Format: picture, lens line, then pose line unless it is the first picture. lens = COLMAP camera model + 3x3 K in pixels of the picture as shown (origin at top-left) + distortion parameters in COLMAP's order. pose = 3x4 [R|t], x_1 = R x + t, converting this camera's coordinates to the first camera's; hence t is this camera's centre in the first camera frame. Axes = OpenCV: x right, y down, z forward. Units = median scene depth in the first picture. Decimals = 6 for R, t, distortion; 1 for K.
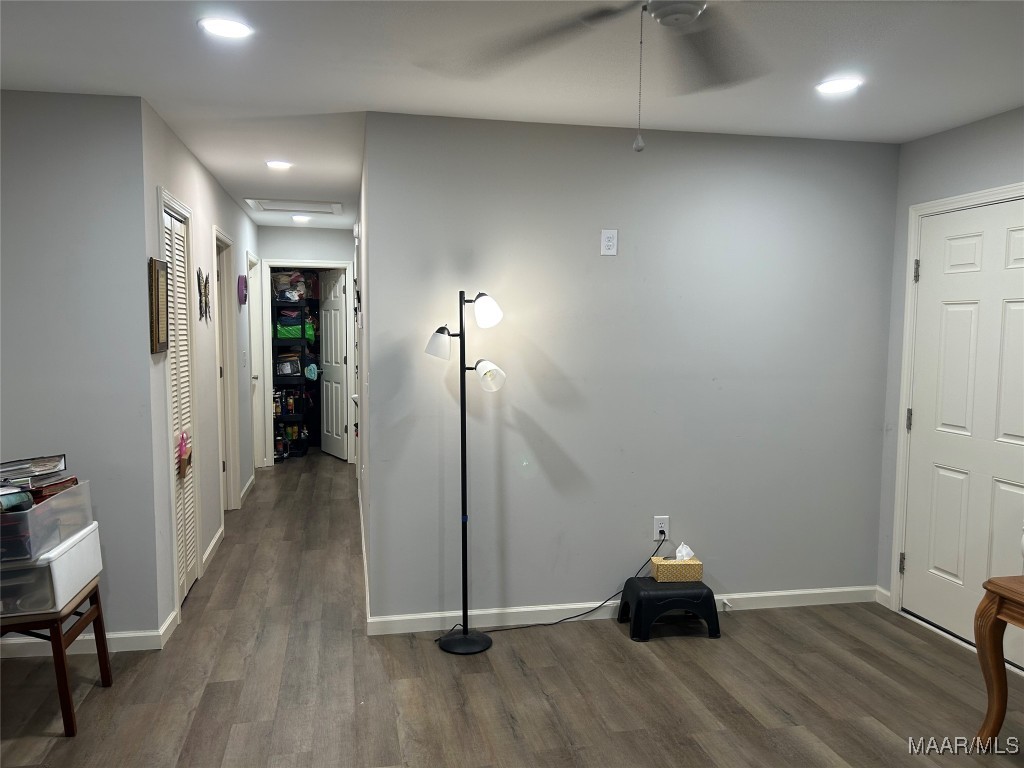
lens RADIAL K [[742.0, 0, 513.6], [0, 742.0, 381.2], [0, 0, 1]] dist [0.073532, -0.100889]
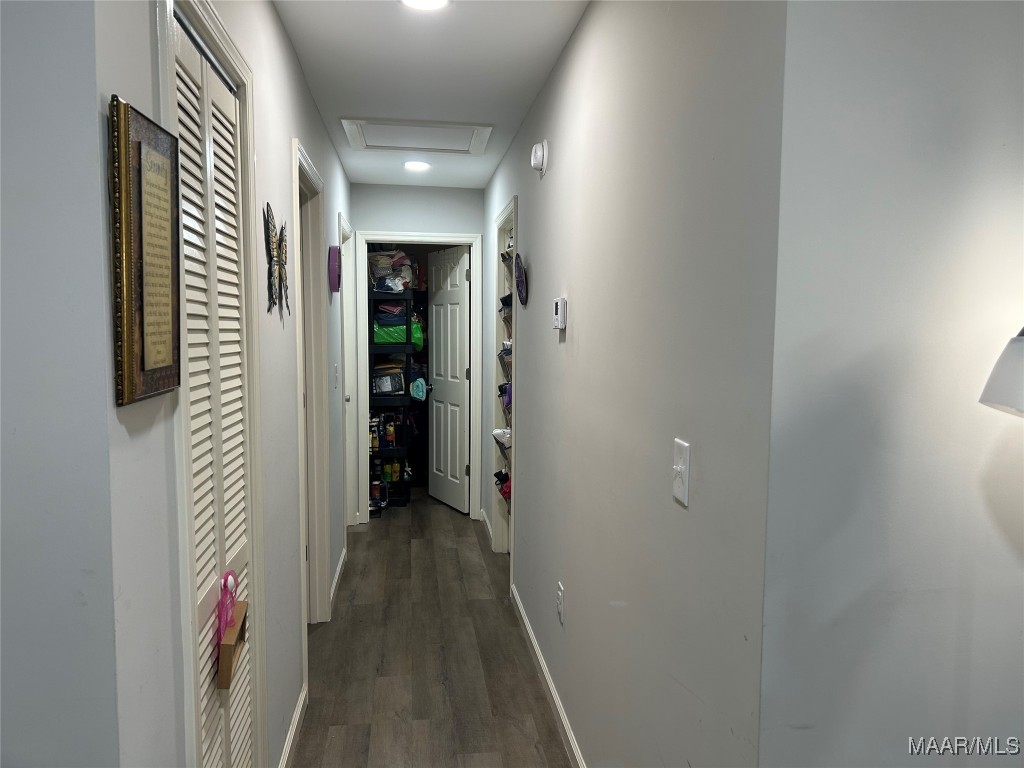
lens RADIAL K [[742.0, 0, 513.6], [0, 742.0, 381.2], [0, 0, 1]] dist [0.073532, -0.100889]
pose [[0.996445, 0.005059, -0.084098, -0.122309], [-0.005274, 0.999983, -0.002328, -0.019939], [0.084085, 0.002763, 0.996455, 0.296092]]
